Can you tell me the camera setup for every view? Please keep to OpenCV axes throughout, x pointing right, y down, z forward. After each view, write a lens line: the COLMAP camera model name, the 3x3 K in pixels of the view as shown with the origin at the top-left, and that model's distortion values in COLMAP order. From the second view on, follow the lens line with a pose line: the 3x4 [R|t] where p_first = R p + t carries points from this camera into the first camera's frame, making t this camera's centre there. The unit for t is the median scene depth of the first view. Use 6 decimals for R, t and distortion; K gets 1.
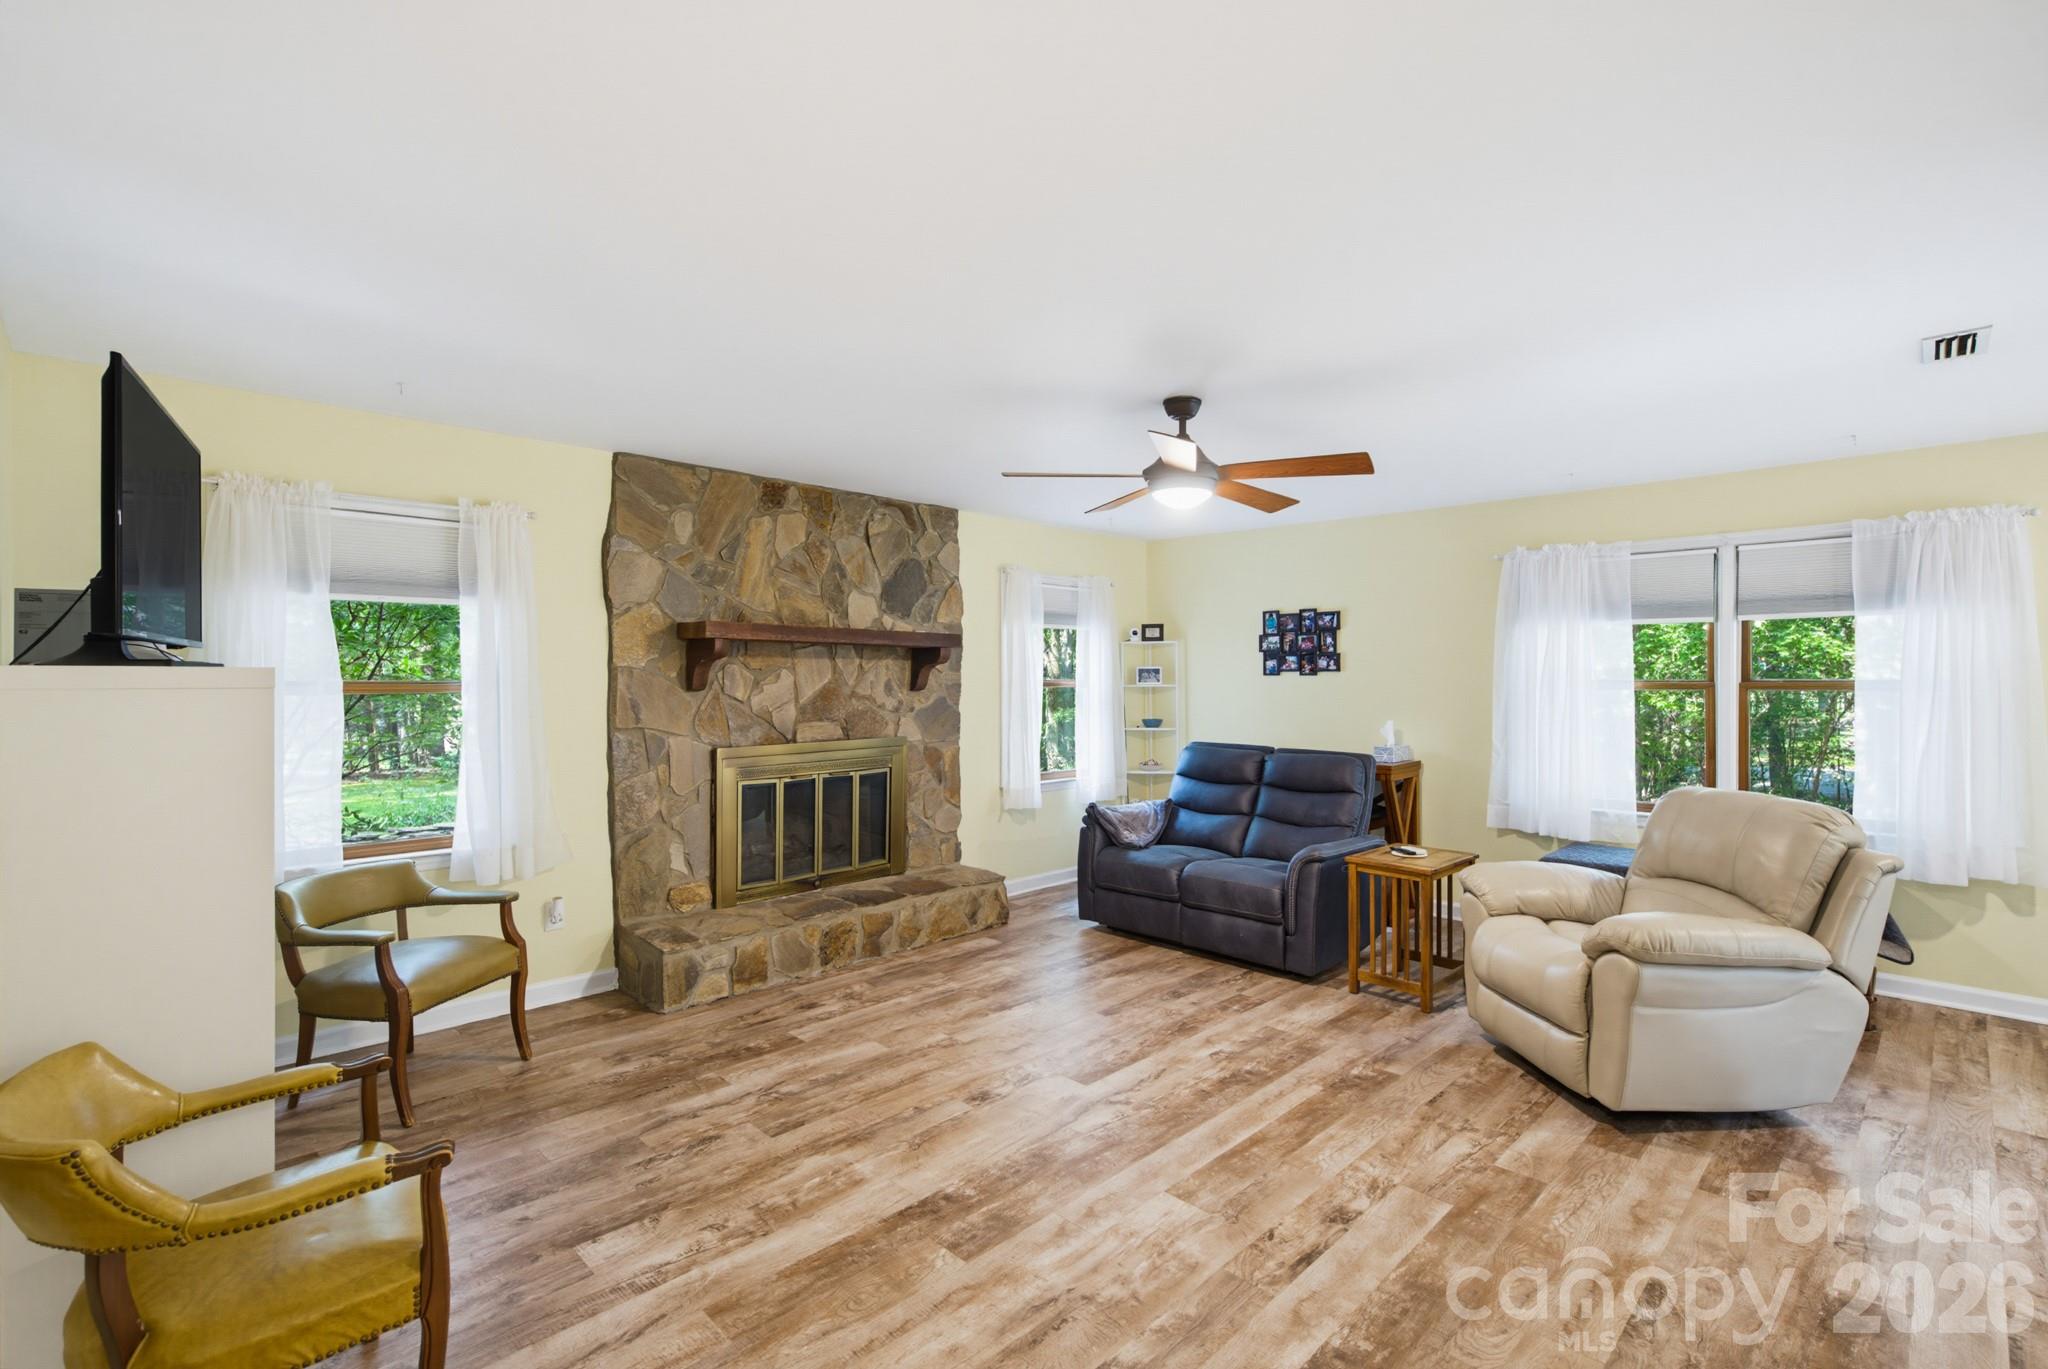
lens RADIAL K [[939.6, 0, 1016.7], [0, 939.6, 675.7], [0, 0, 1]] dist [0.005041, -0.001605]
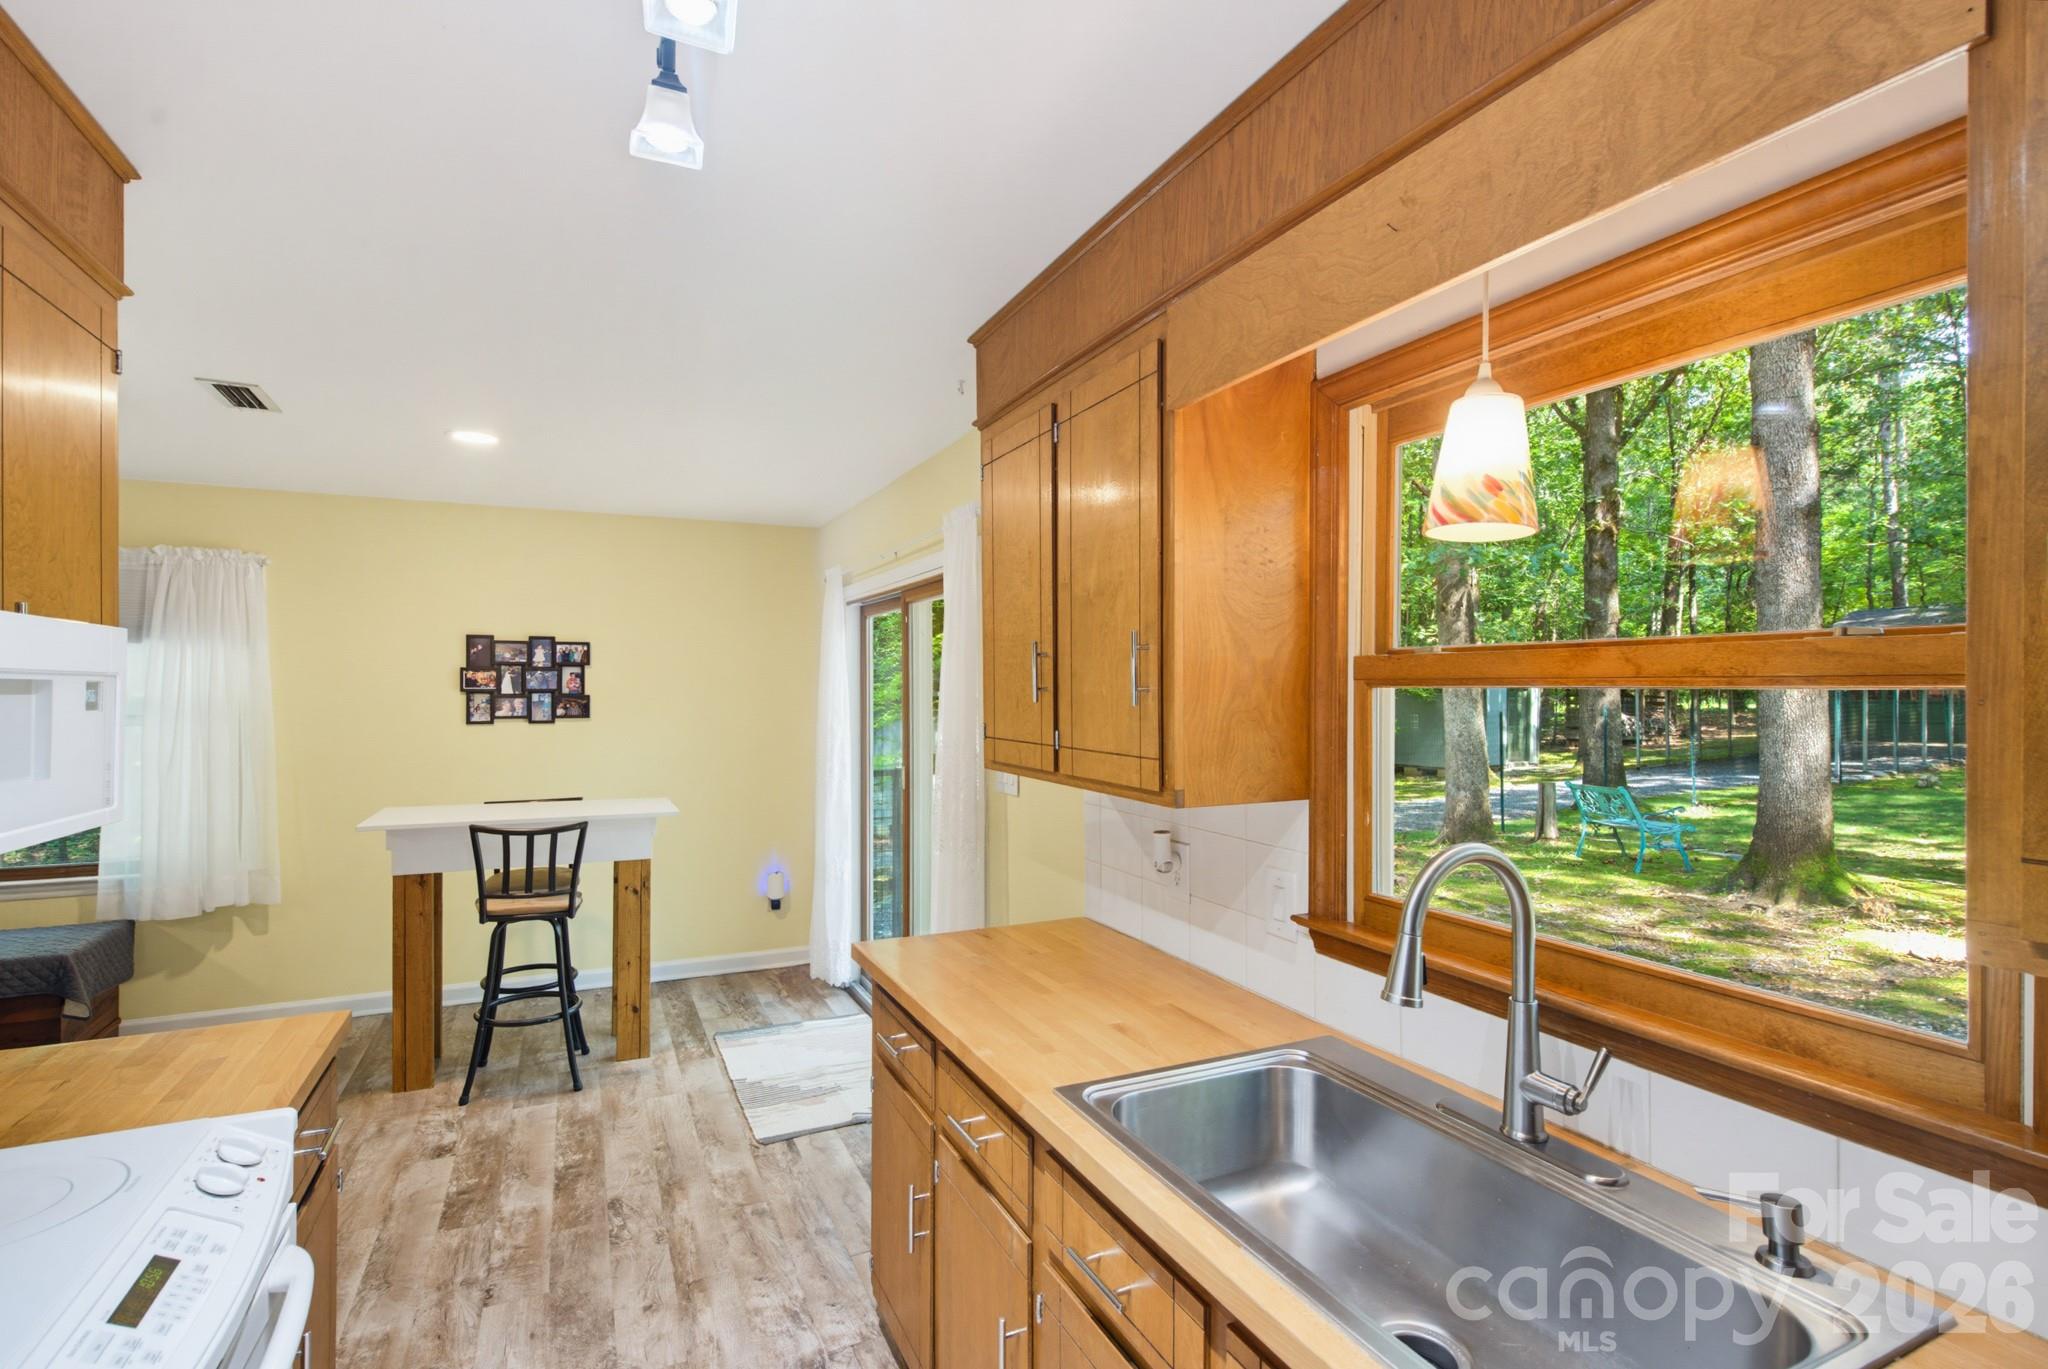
lens RADIAL K [[939.6, 0, 1013.1], [0, 939.6, 692.5], [0, 0, 1]] dist [0.005041, -0.001605]
pose [[0.332084, -0.001007, 0.943249, 0.316912], [-0.005139, 0.999983, 0.002876, -0.027446], [-0.943236, -0.005802, 0.332073, -0.169694]]
